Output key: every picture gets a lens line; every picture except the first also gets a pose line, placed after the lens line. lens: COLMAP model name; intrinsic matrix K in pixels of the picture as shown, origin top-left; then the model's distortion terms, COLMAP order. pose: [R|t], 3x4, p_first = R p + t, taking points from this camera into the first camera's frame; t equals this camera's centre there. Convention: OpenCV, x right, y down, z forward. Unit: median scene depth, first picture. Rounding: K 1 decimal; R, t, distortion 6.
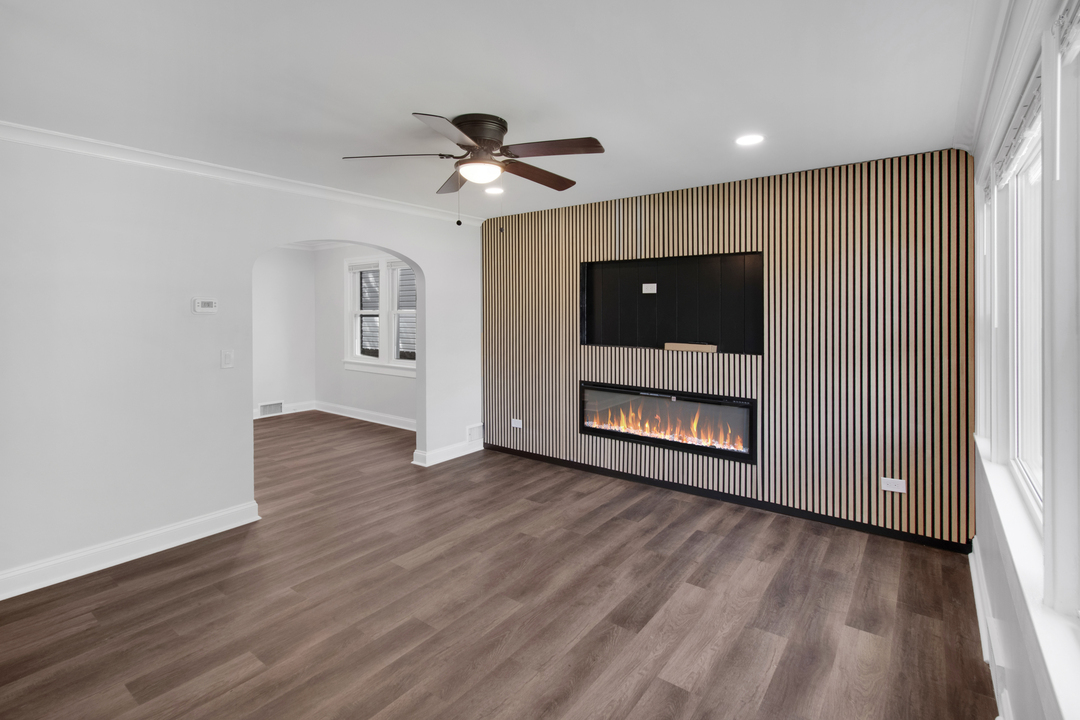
lens RADIAL K [[476.7, 0, 525.4], [0, 476.7, 363.7], [0, 0, 1]] dist [0.001805, 0.000192]
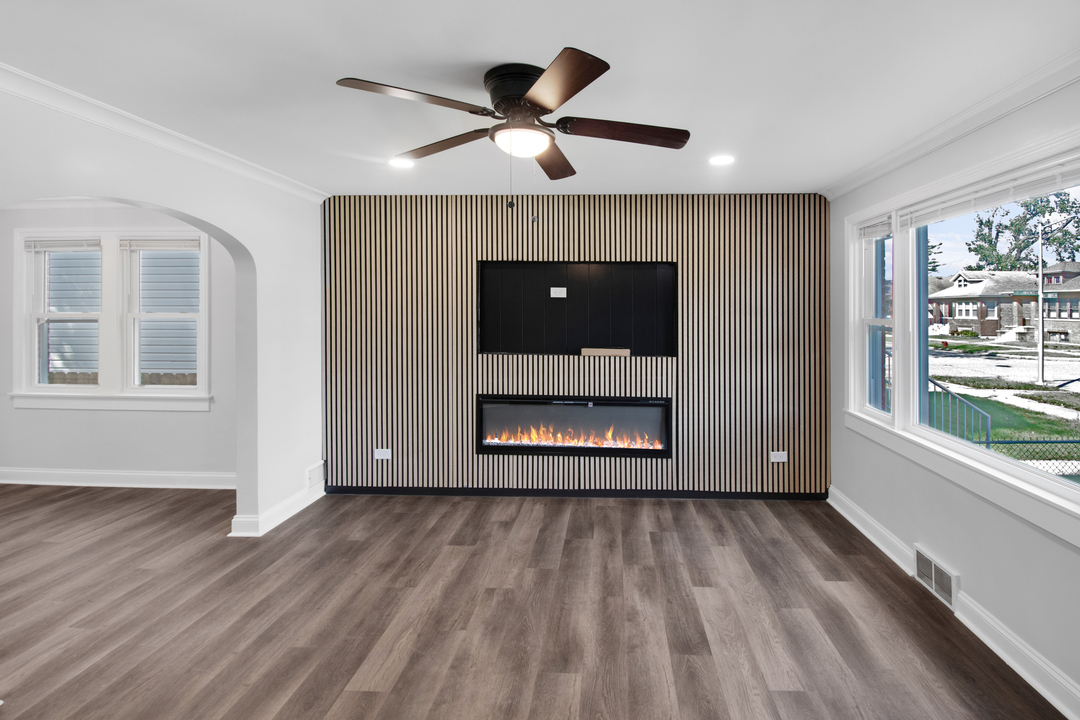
lens RADIAL K [[492.1, 0, 556.5], [0, 492.1, 355.6], [0, 0, 1]] dist [0.013398, -0.019119]
pose [[0.828046, -0.045205, 0.558835, -0.333466], [0.057333, 0.998346, -0.004195, -0.029316], [-0.557721, 0.035514, 0.829269, 0.202060]]
